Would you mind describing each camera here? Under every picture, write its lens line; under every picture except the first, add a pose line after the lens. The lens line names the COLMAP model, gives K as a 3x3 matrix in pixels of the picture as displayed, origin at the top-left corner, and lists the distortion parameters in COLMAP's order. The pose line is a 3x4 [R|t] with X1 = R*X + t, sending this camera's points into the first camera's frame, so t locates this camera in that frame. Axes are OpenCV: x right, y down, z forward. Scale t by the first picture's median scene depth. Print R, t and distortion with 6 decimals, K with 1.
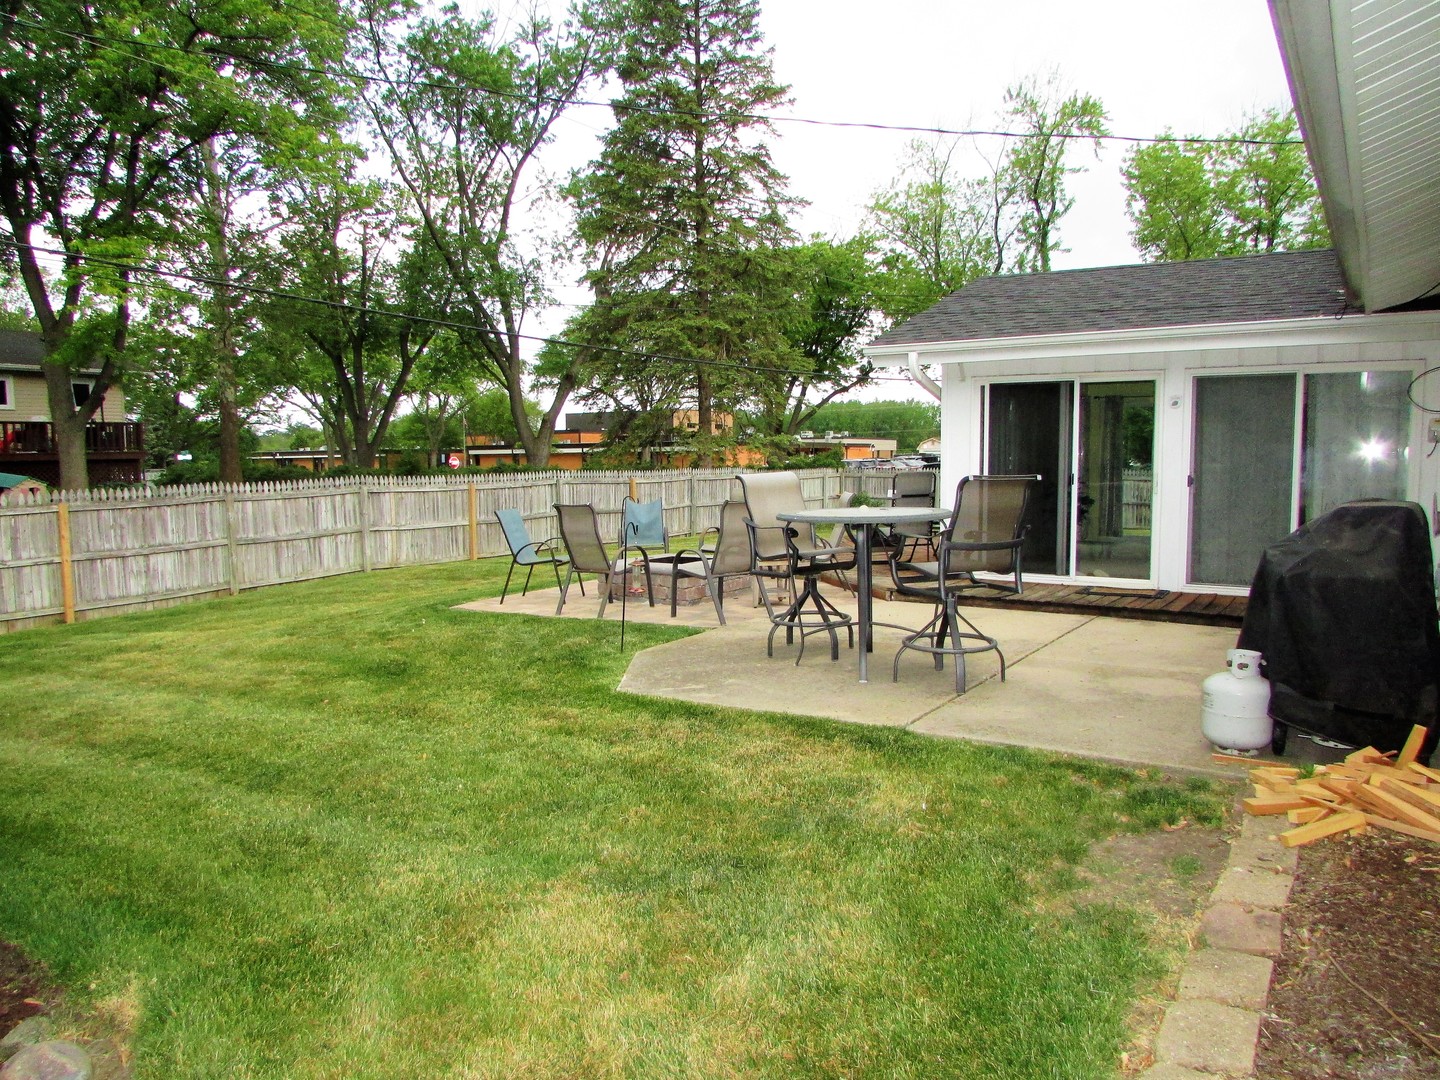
lens RADIAL K [[1028.5, 0, 734.5], [0, 1028.5, 502.1], [0, 0, 1]] dist [-0.019785, -0.005385]
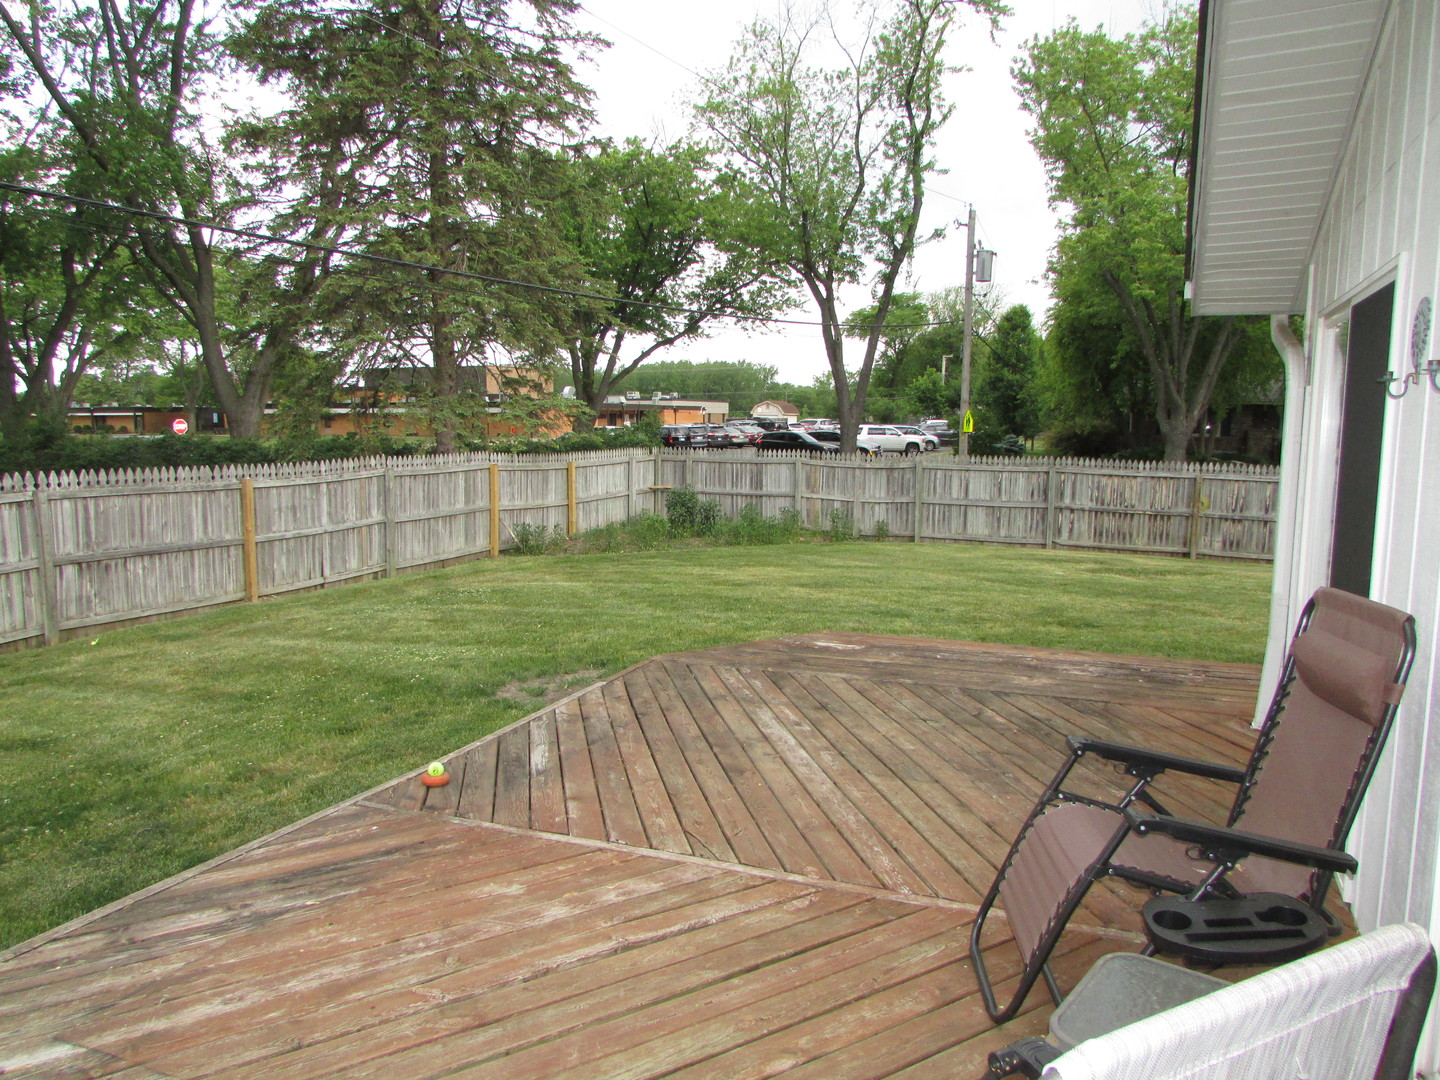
lens RADIAL K [[1028.5, 0, 740.1], [0, 1028.5, 526.9], [0, 0, 1]] dist [-0.019785, -0.005385]
pose [[0.985690, -0.007364, 0.168405, 0.028517], [-0.003012, 0.998116, 0.061277, -0.015311], [-0.168539, -0.060907, 0.983811, 0.213159]]
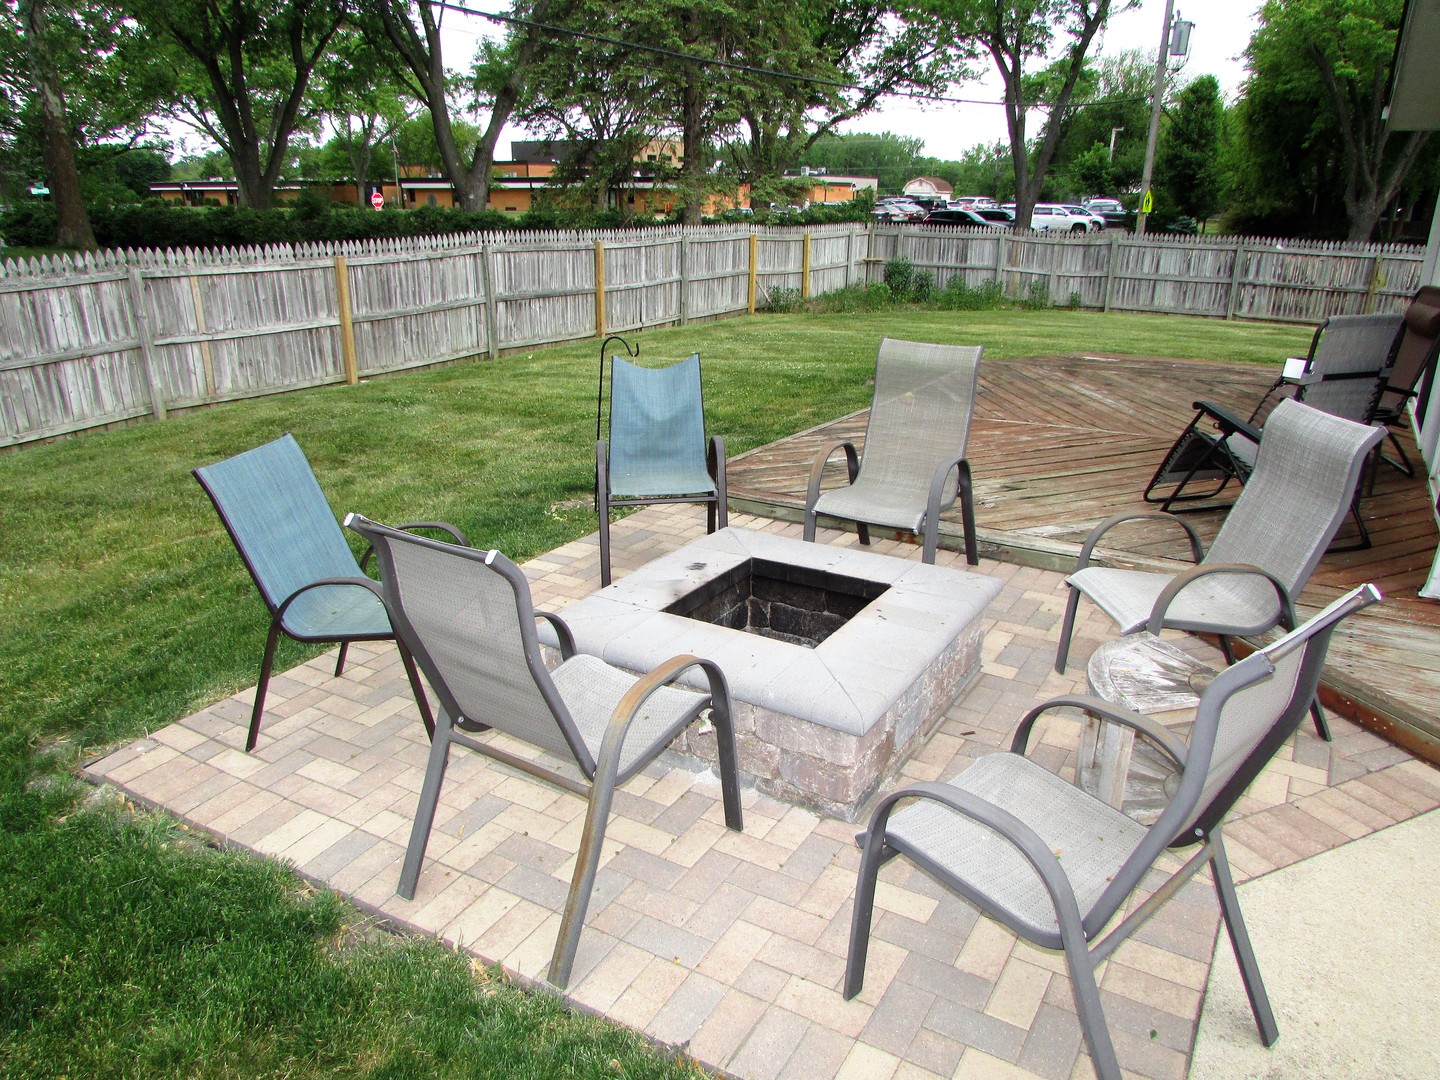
lens RADIAL K [[1028.5, 0, 731.7], [0, 1028.5, 530.8], [0, 0, 1]] dist [-0.019785, -0.005385]
pose [[0.999229, 0.005879, 0.038806, -0.017590], [-0.016156, 0.962681, 0.270157, -0.011644], [-0.035769, -0.270576, 0.962034, 0.141584]]
